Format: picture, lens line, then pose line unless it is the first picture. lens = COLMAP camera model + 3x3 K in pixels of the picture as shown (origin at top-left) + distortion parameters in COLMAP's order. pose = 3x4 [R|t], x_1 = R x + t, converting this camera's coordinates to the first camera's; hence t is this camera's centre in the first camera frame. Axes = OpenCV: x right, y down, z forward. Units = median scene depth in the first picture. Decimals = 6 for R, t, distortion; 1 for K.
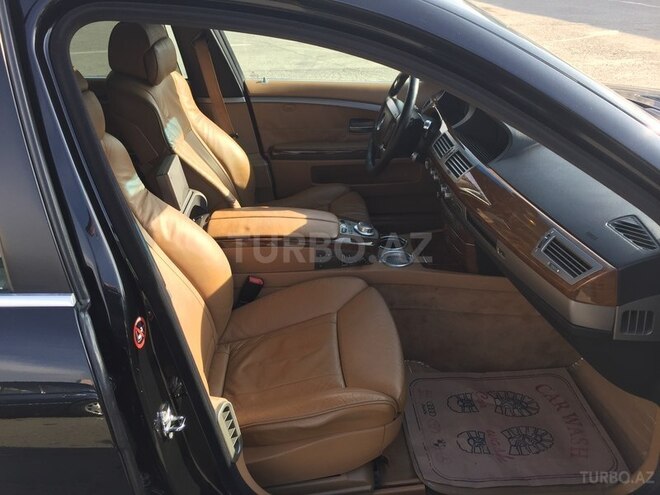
lens RADIAL K [[563.1, 0, 330.0], [0, 563.1, 247.5], [0, 0, 1]] dist [0.081037, -0.101420]
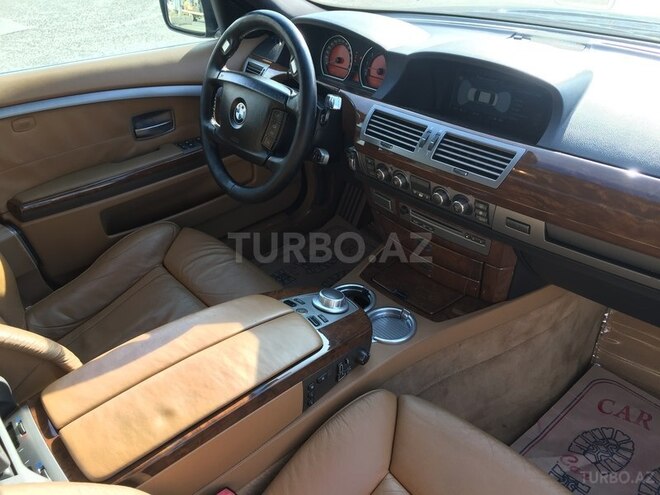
lens RADIAL K [[563.1, 0, 330.0], [0, 563.1, 247.5], [0, 0, 1]] dist [0.081037, -0.101420]
pose [[0.785829, -0.353207, 0.507659, -0.207505], [0.309276, 0.935290, 0.171991, -0.177657], [-0.535557, 0.021851, 0.844217, 0.480036]]
